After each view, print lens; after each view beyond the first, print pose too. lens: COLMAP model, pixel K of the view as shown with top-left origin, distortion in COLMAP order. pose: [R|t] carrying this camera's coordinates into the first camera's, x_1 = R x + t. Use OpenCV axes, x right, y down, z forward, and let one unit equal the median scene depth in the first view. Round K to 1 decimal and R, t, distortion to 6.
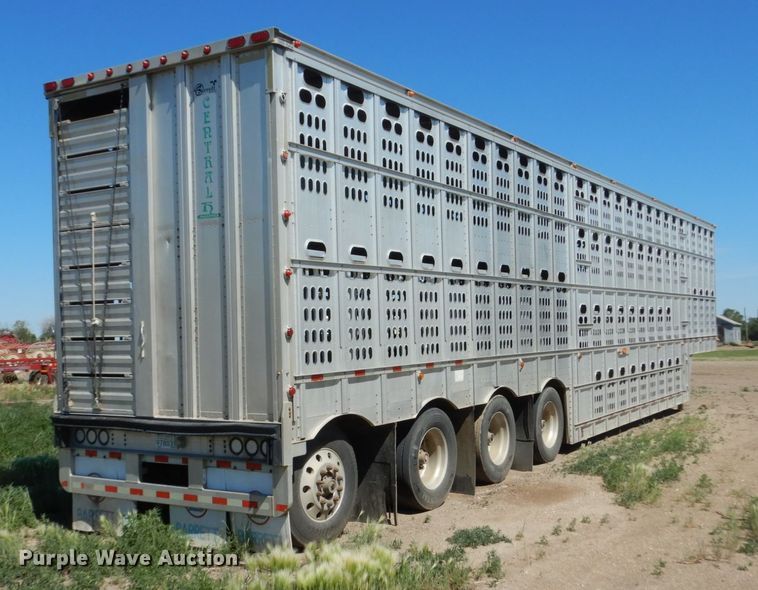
lens RADIAL K [[893.3, 0, 378.5], [0, 893.3, 315.7], [0, 0, 1]] dist [0.004973, -0.005142]
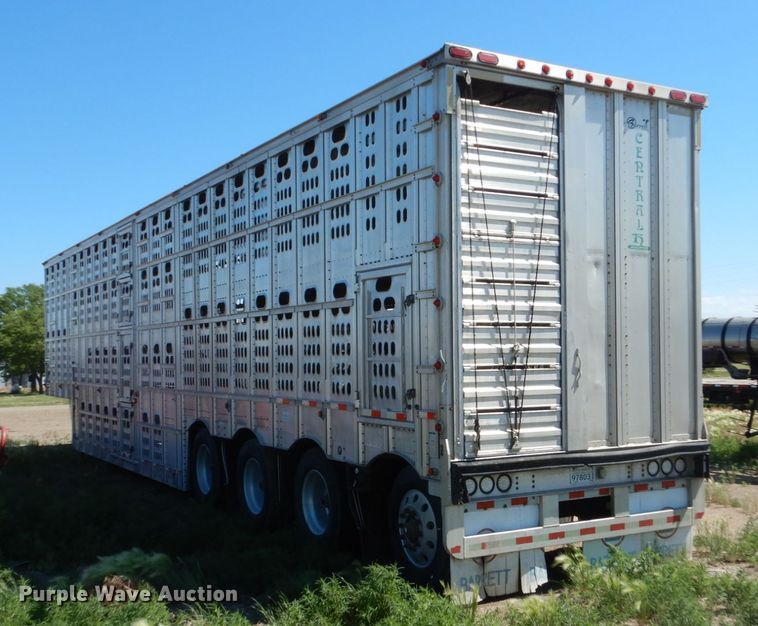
lens RADIAL K [[901.3, 0, 379.0], [0, 901.3, 351.5], [0, 0, 1]] dist [-0.007972, -0.009798]
pose [[0.475940, 0.026312, 0.879084, -1.198510], [-0.005768, 0.999624, -0.026797, 0.036645], [-0.879459, 0.007683, 0.475913, 0.741967]]
